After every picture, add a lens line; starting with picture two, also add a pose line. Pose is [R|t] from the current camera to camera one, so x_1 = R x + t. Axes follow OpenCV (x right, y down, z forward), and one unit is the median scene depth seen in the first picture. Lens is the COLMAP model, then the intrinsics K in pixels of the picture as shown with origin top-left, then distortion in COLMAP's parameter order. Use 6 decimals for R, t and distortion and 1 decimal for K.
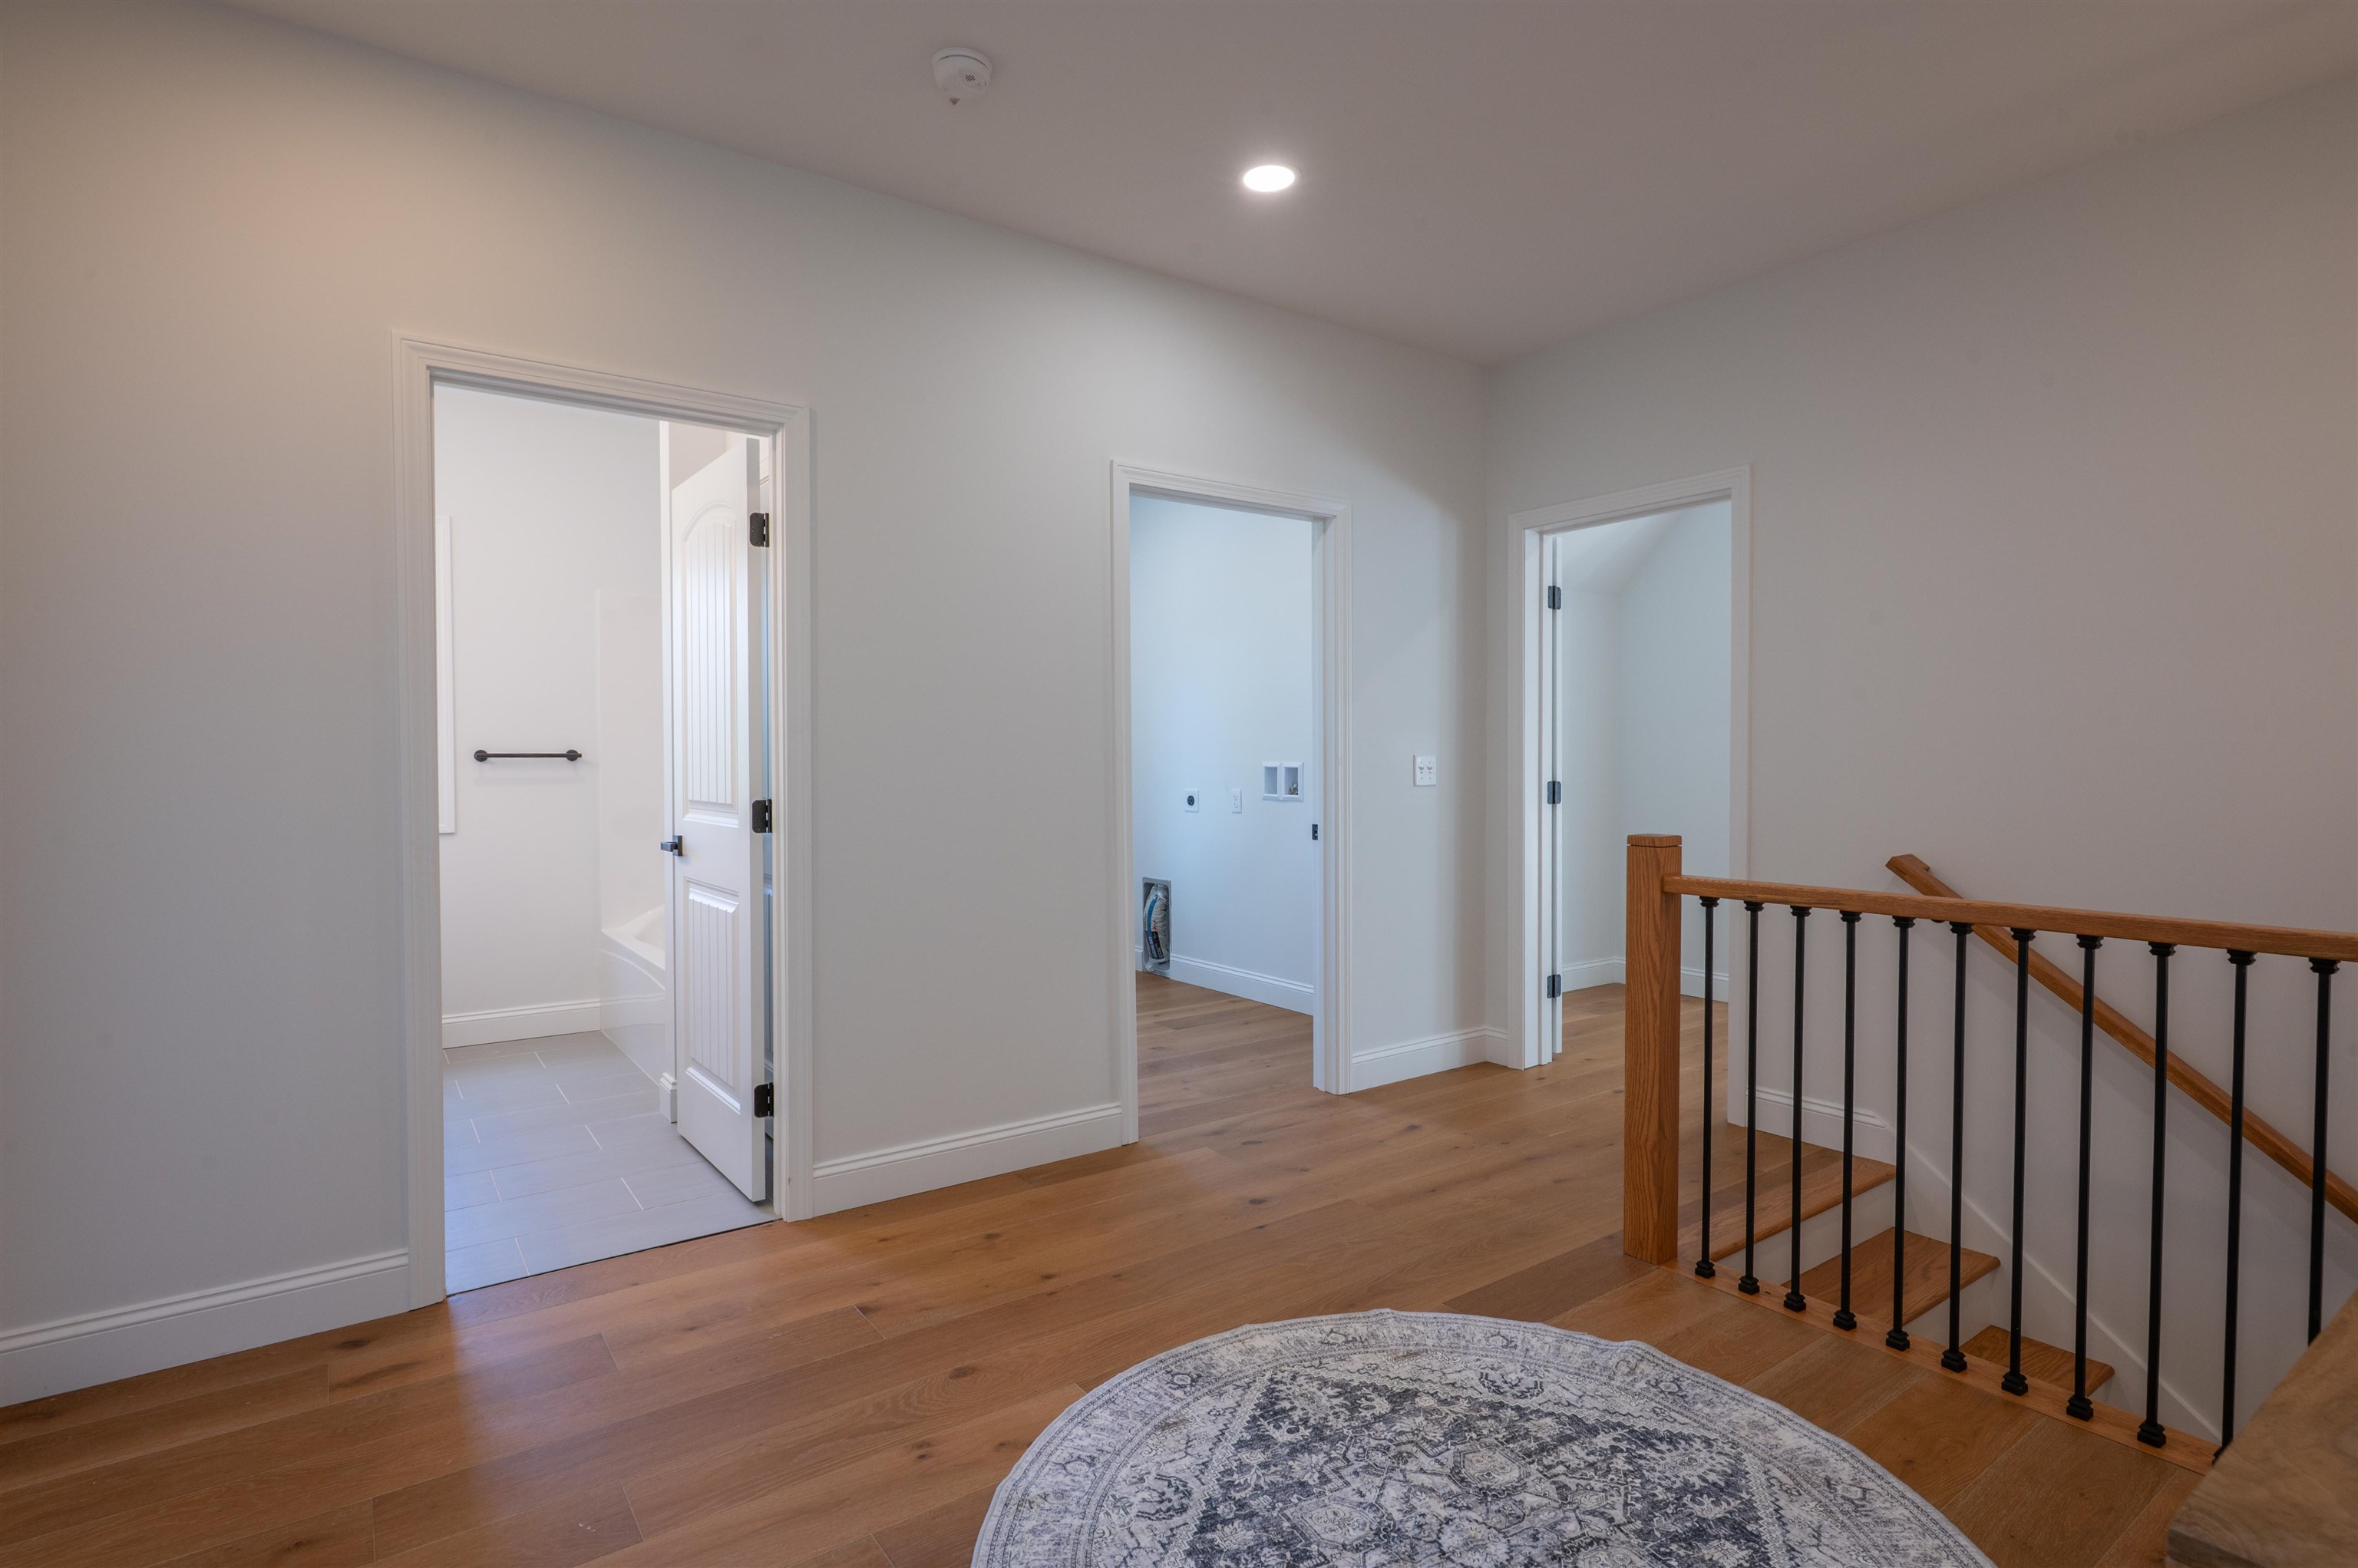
lens RADIAL K [[1165.6, 0, 1184.2], [0, 1165.6, 788.1], [0, 0, 1]] dist [-0.002622, -0.000143]
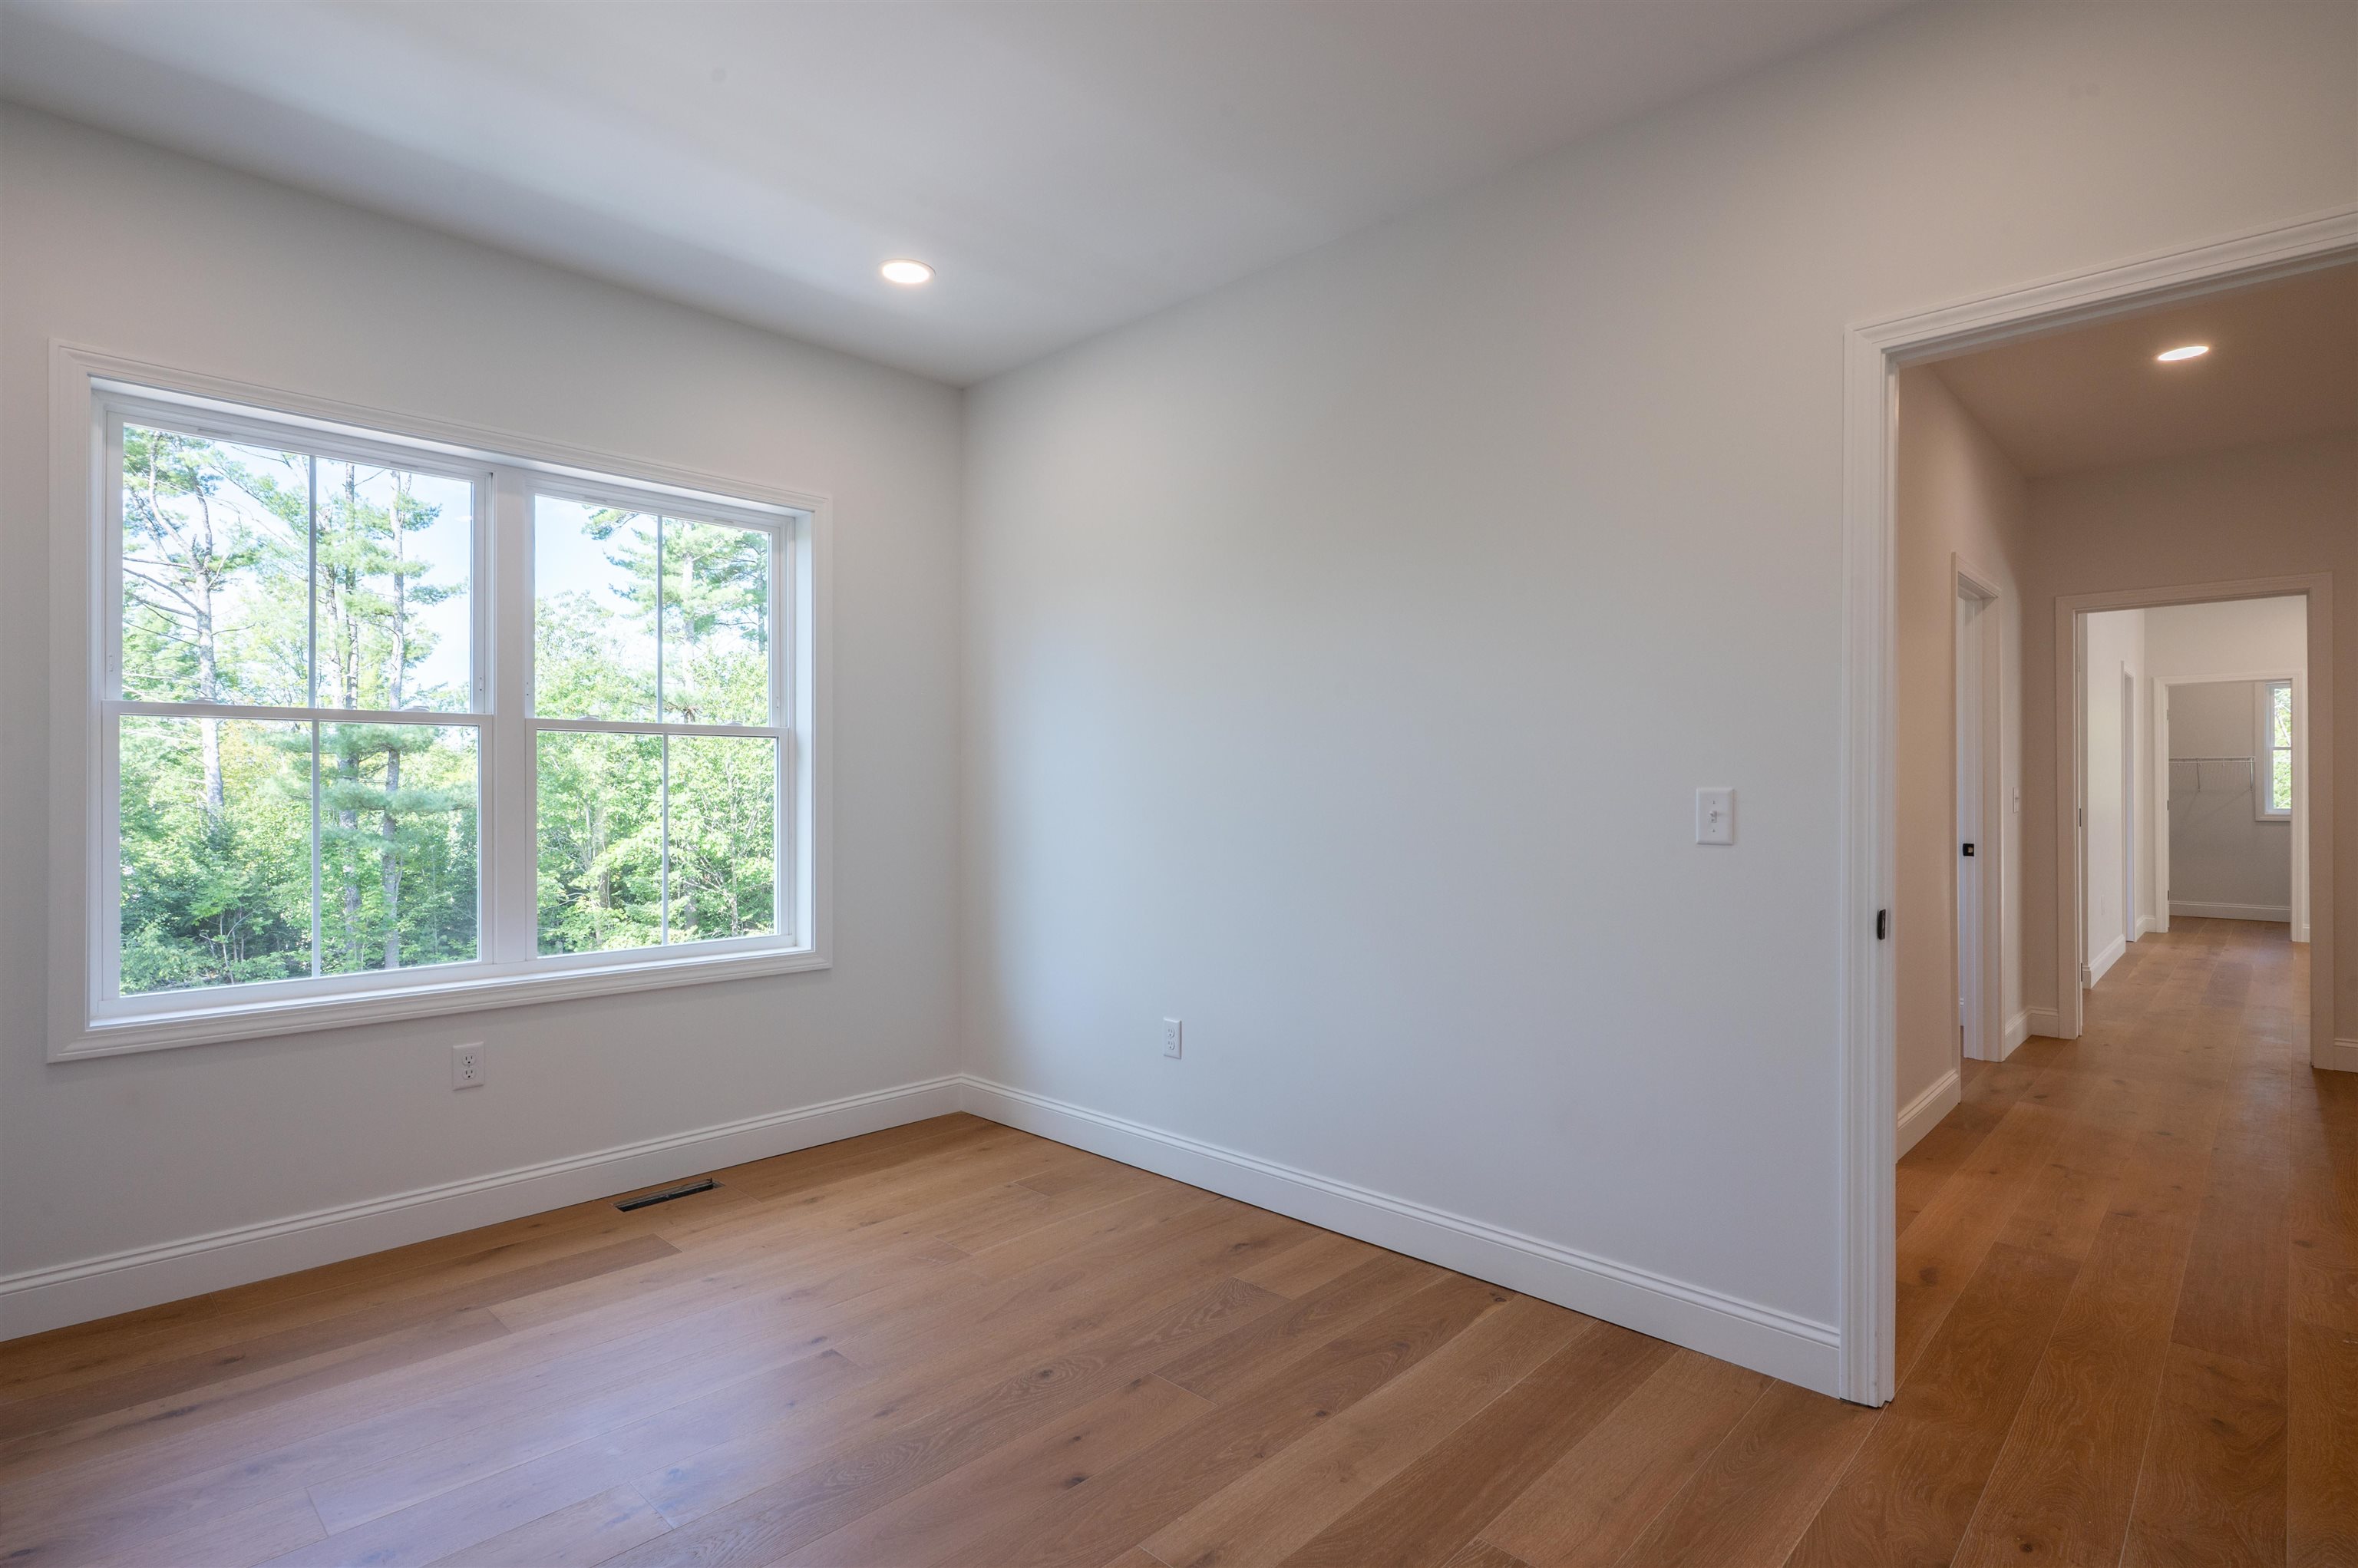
lens RADIAL K [[1153.8, 0, 1182.2], [0, 1153.8, 772.5], [0, 0, 1]] dist [-0.003154, 0.001067]
pose [[0.985385, 0.003927, 0.170299, -1.842596], [0.002314, 0.999333, -0.036432, -0.002317], [-0.170328, 0.036294, 0.984719, -0.128533]]
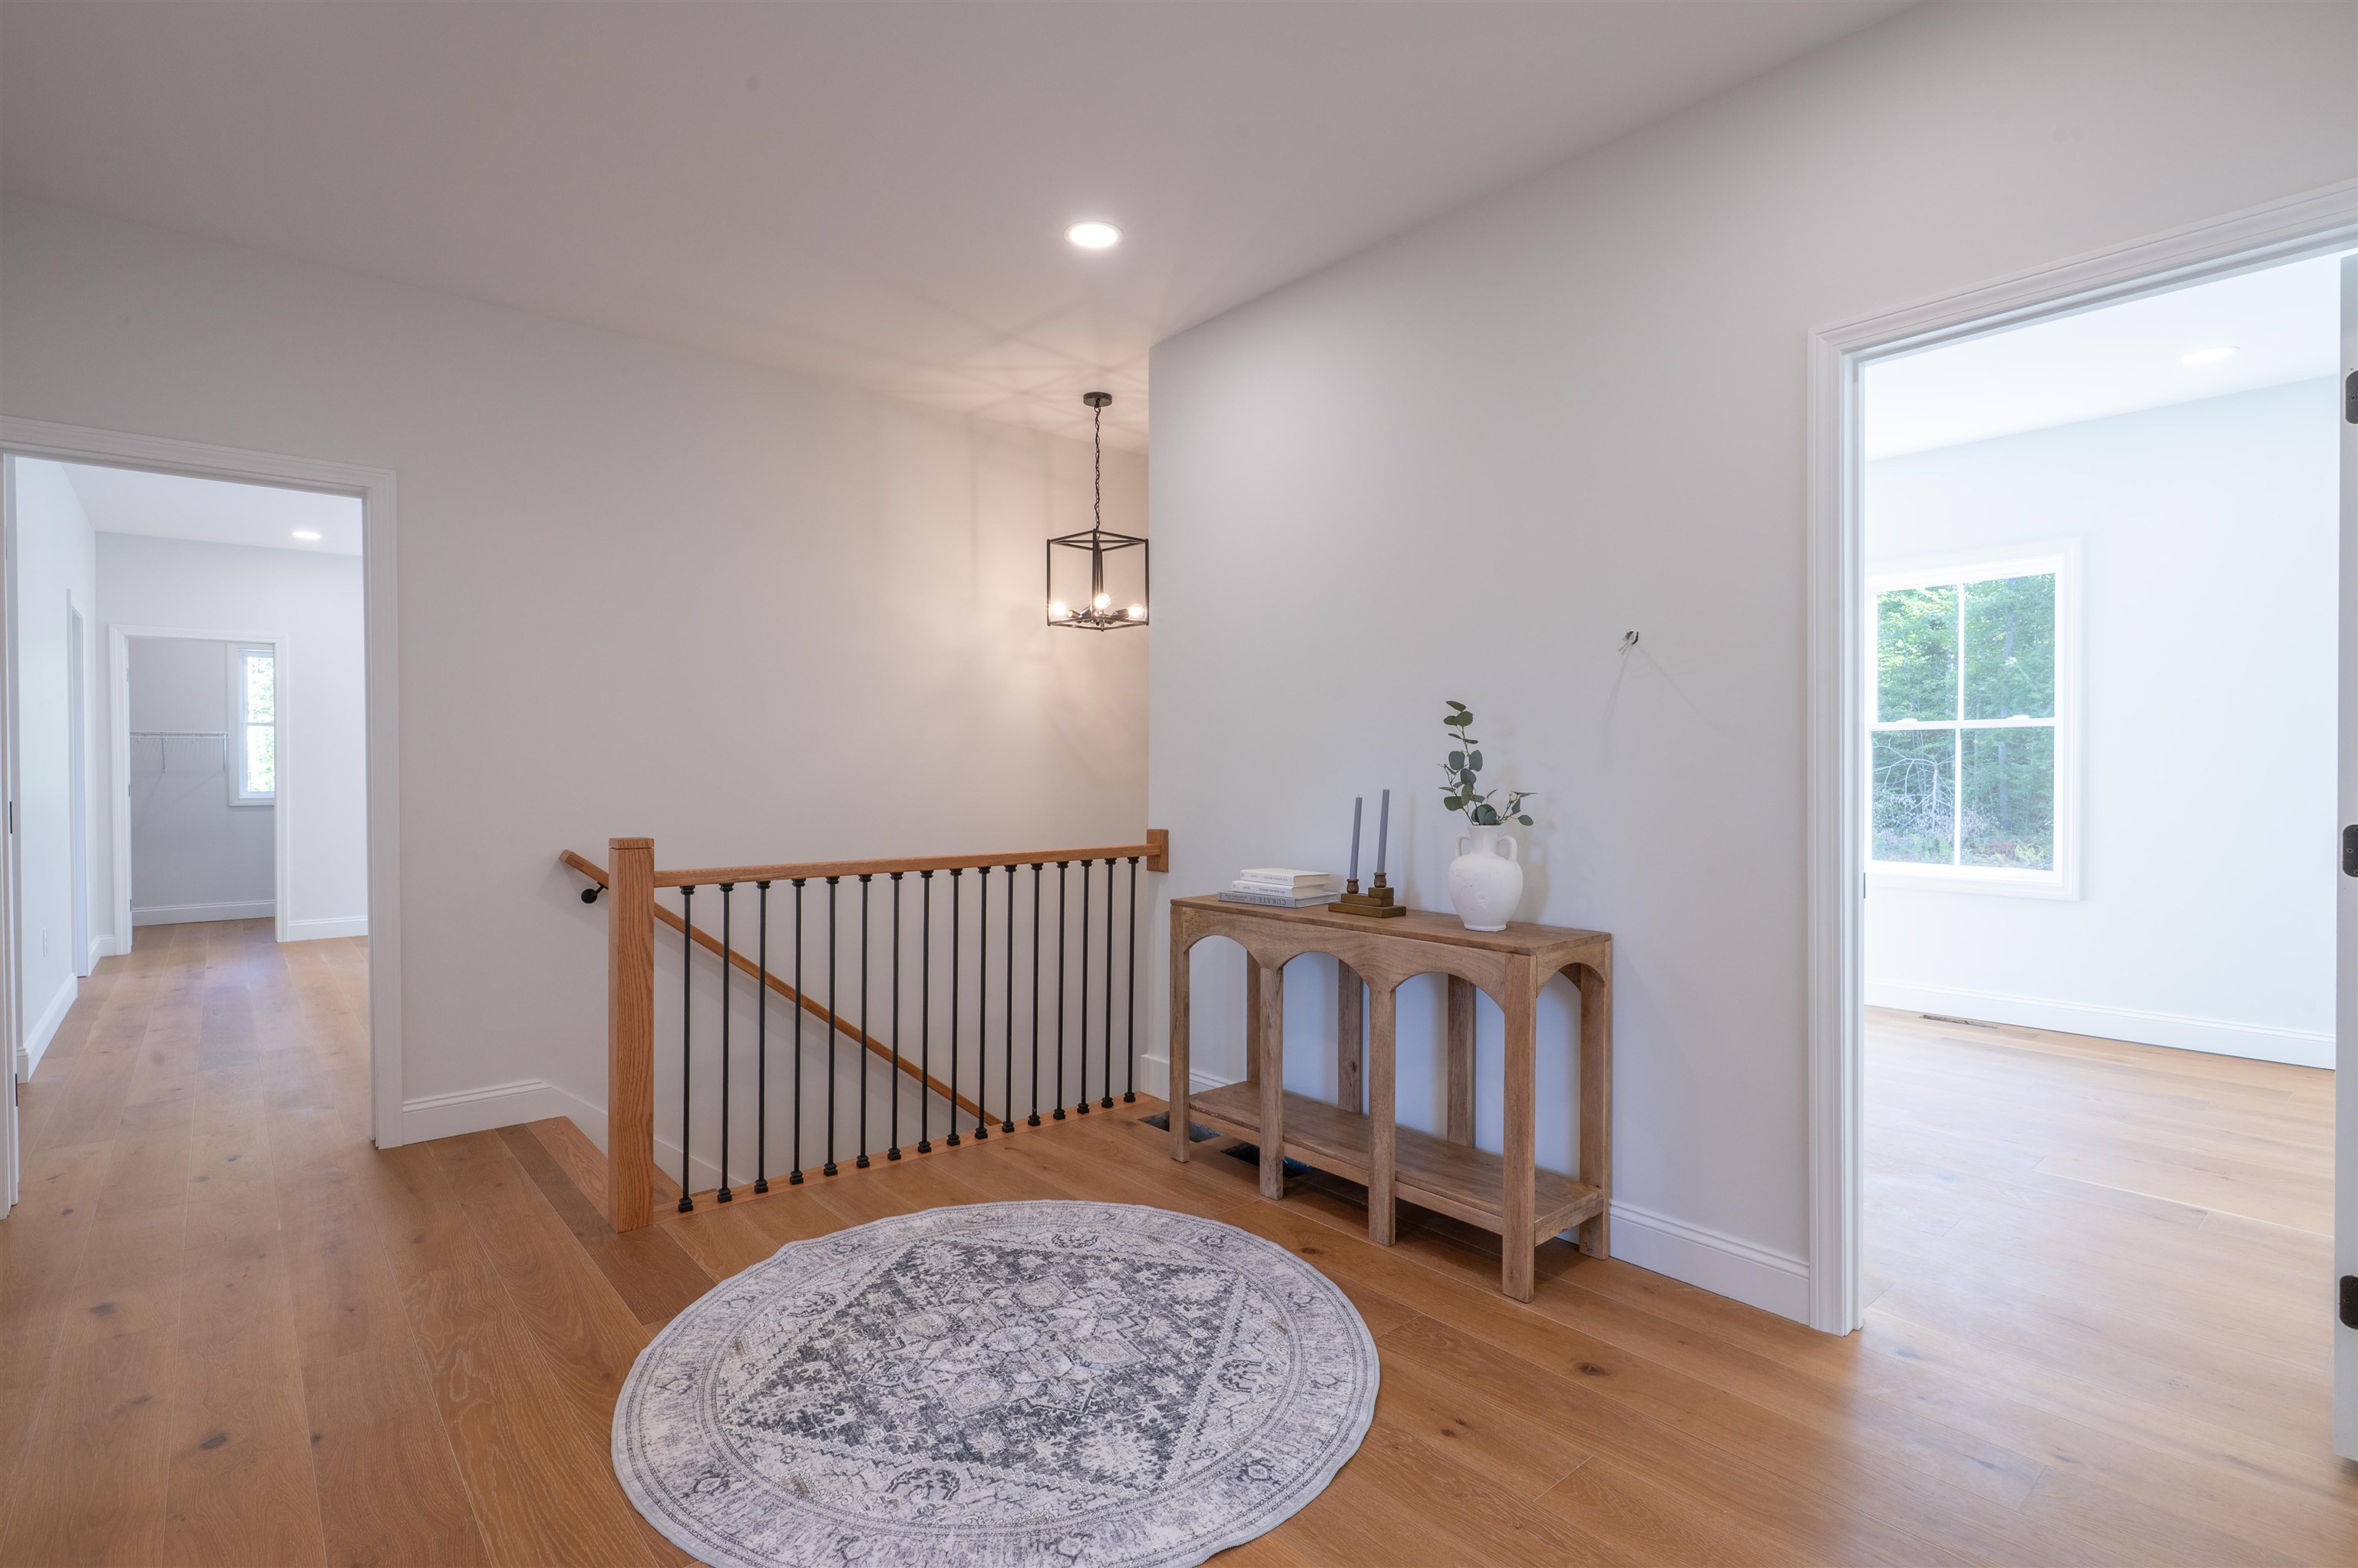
lens RADIAL K [[1123.9, 0, 1171.1], [0, 1123.9, 786.1], [0, 0, 1]] dist [-0.003020, -0.000707]
pose [[-0.071666, -0.015643, 0.997306, -0.900089], [0.026502, 0.999494, 0.017582, -0.018223], [-0.997077, 0.027691, -0.071215, 0.742658]]
